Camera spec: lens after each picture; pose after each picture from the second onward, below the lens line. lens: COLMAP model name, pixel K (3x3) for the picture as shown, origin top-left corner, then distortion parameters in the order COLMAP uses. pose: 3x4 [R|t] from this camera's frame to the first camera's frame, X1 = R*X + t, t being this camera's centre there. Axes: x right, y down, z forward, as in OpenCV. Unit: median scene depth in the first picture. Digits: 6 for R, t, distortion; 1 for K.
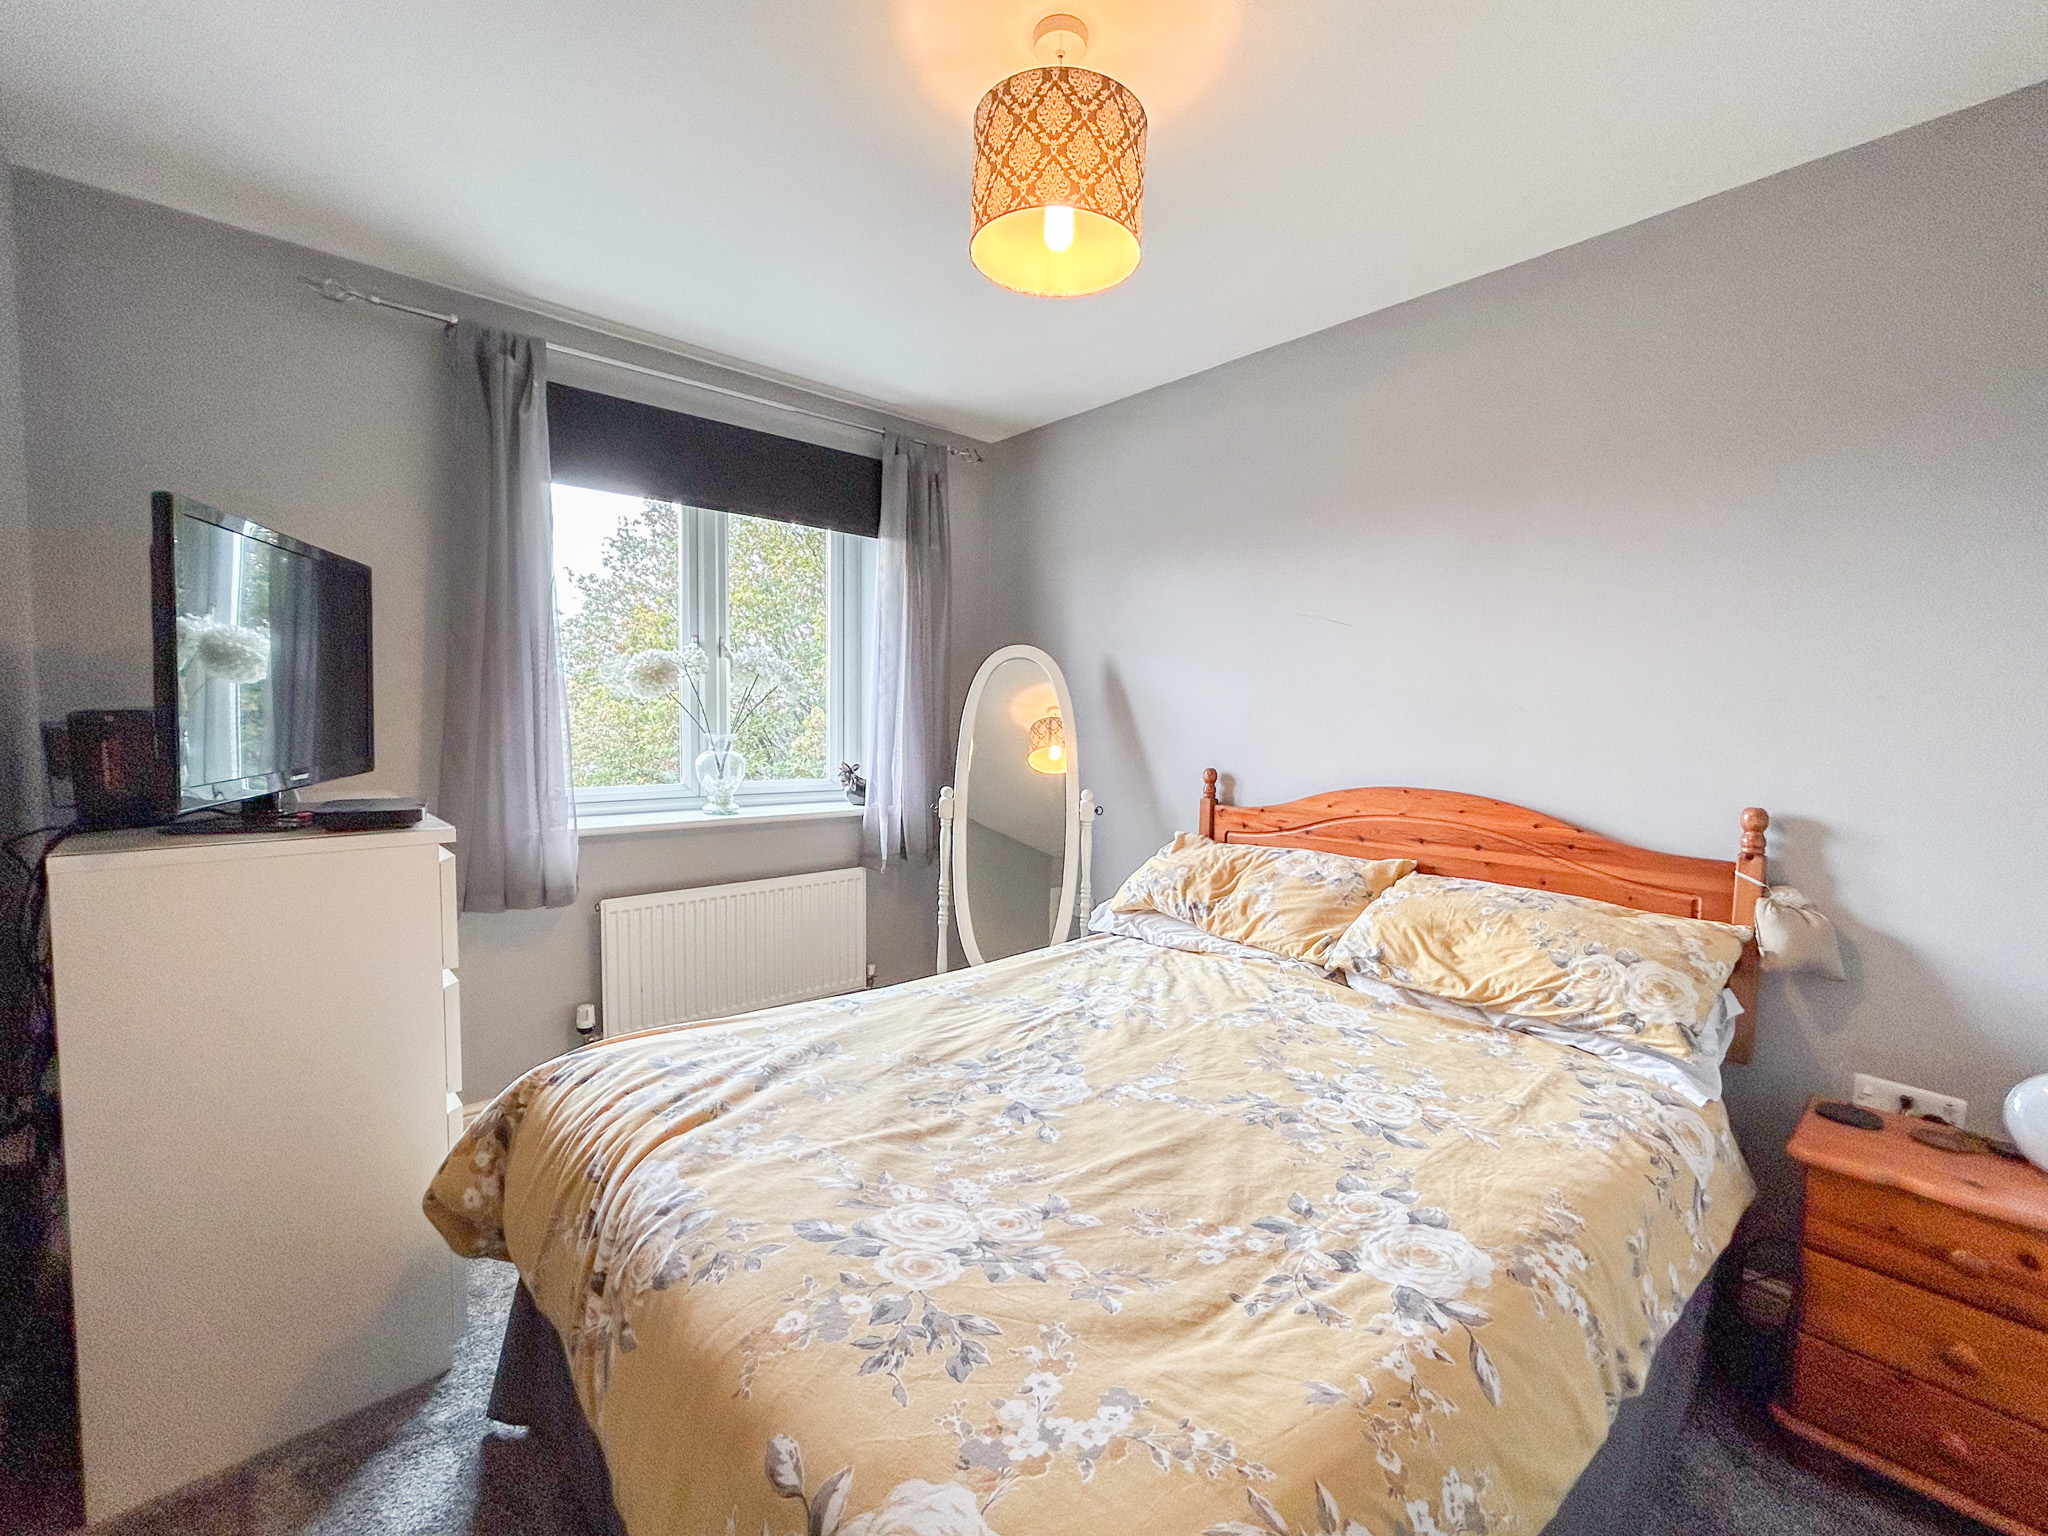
lens RADIAL K [[819.8, 0, 1023.1], [0, 819.8, 763.1], [0, 0, 1]] dist [0.002873, 0.000109]
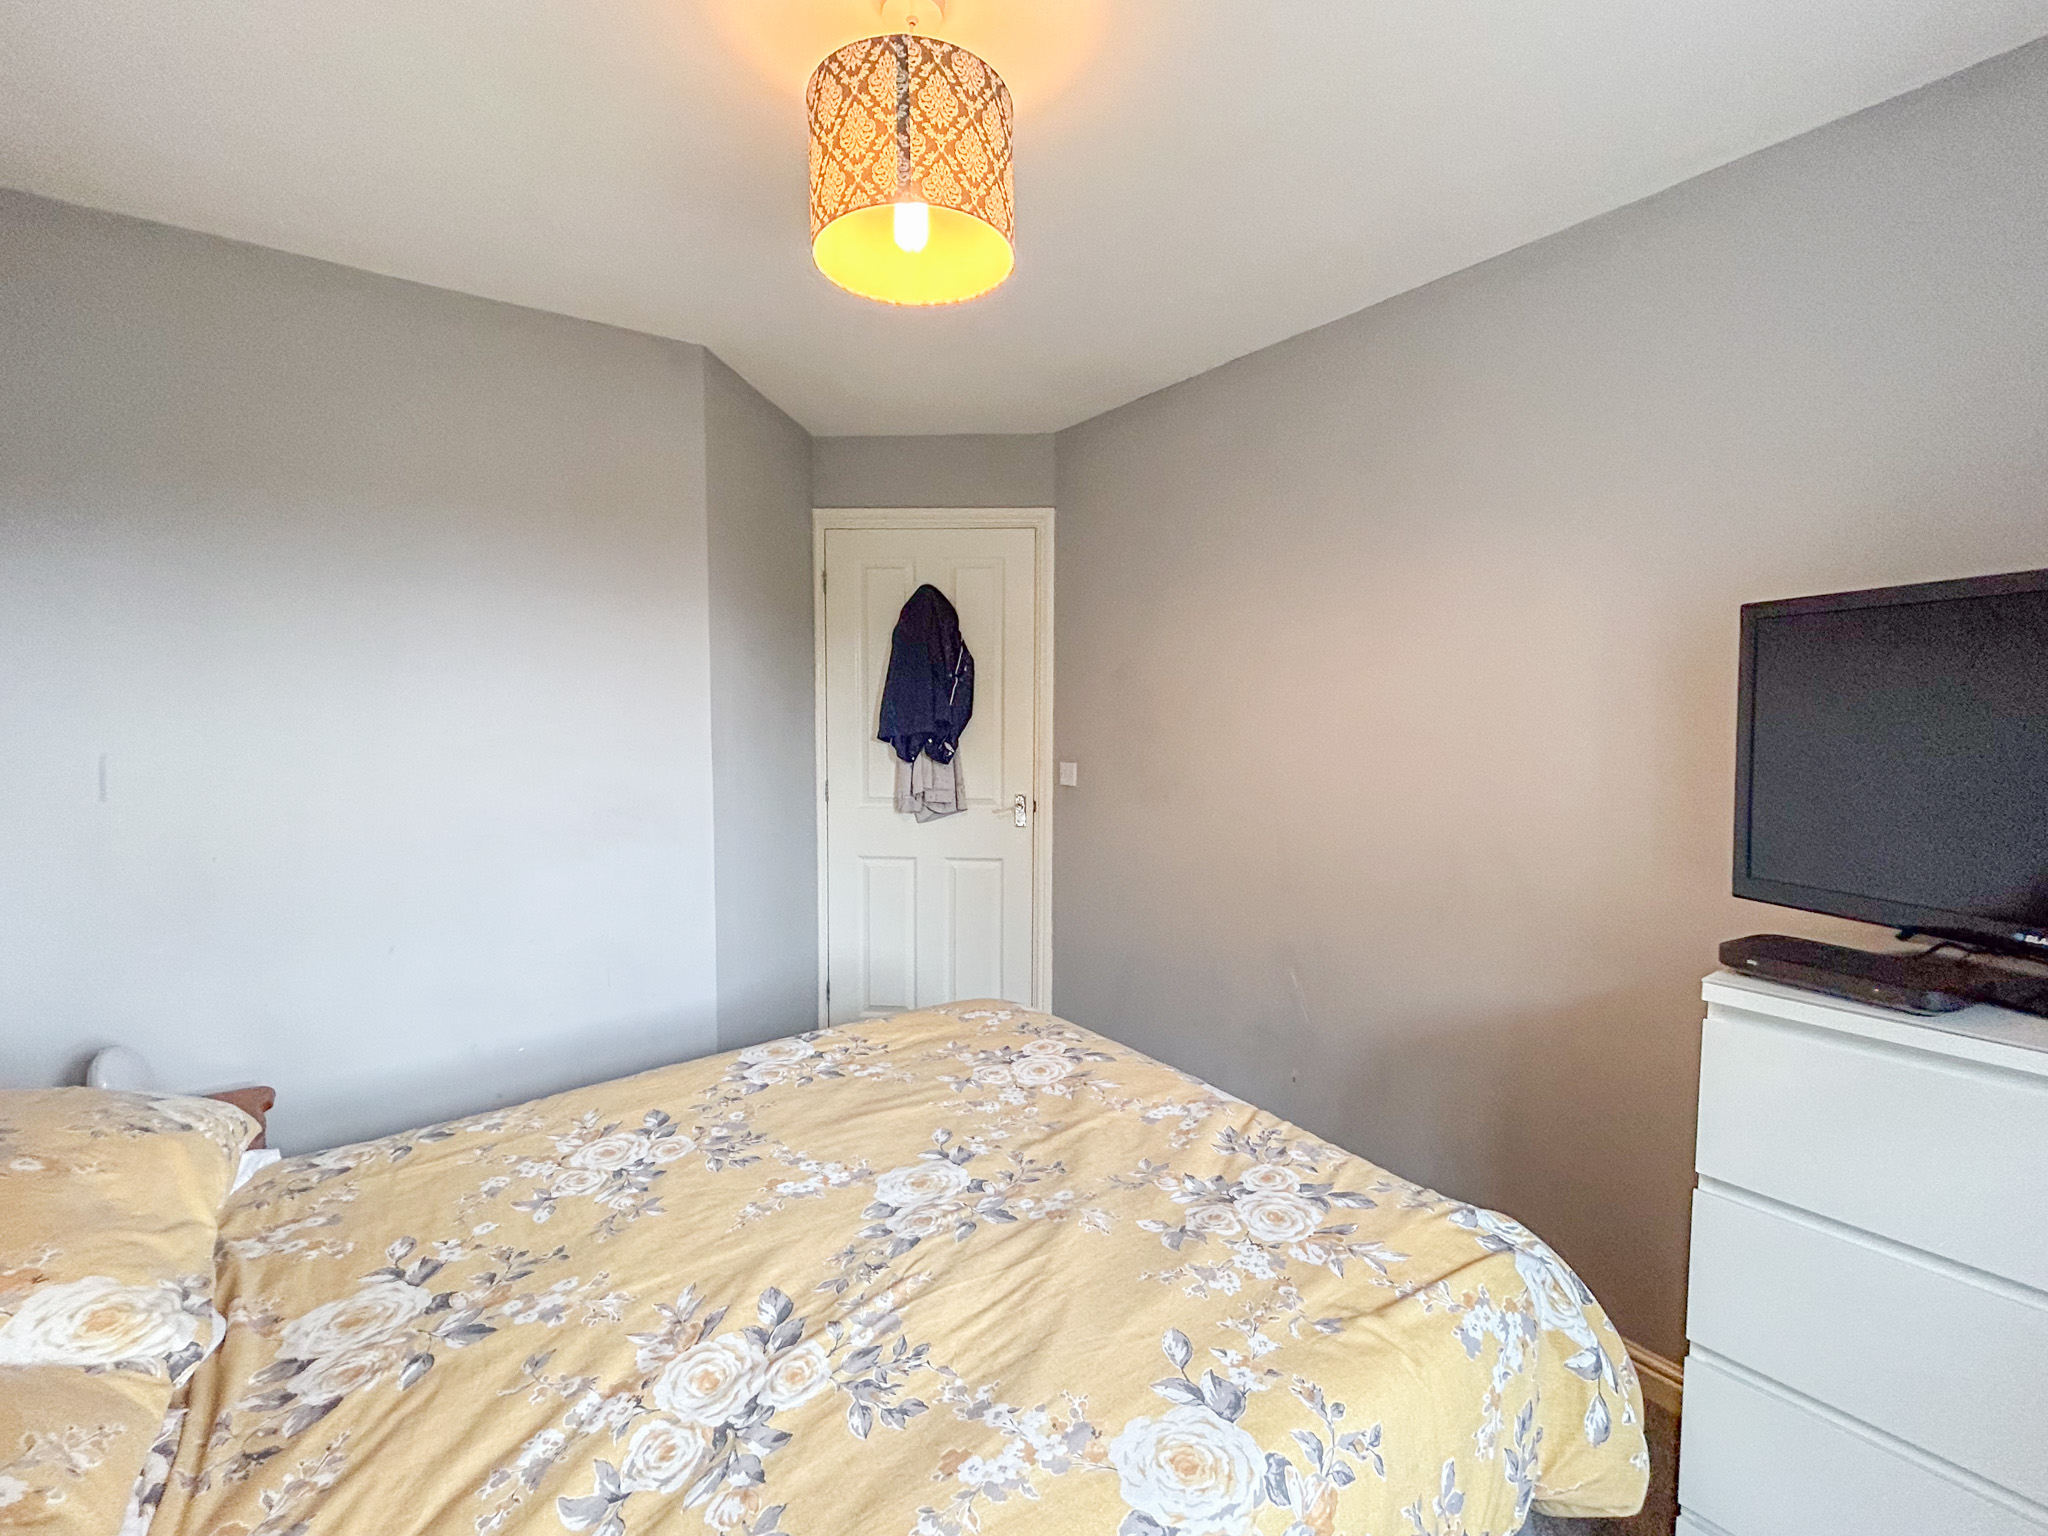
lens RADIAL K [[819.8, 0, 1023.9], [0, 819.8, 758.9], [0, 0, 1]] dist [0.002873, 0.000109]
pose [[-0.993687, -0.028225, 0.108576, -0.192801], [-0.014000, 0.991467, 0.129605, -0.232339], [-0.111307, 0.127267, -0.985603, 2.018515]]
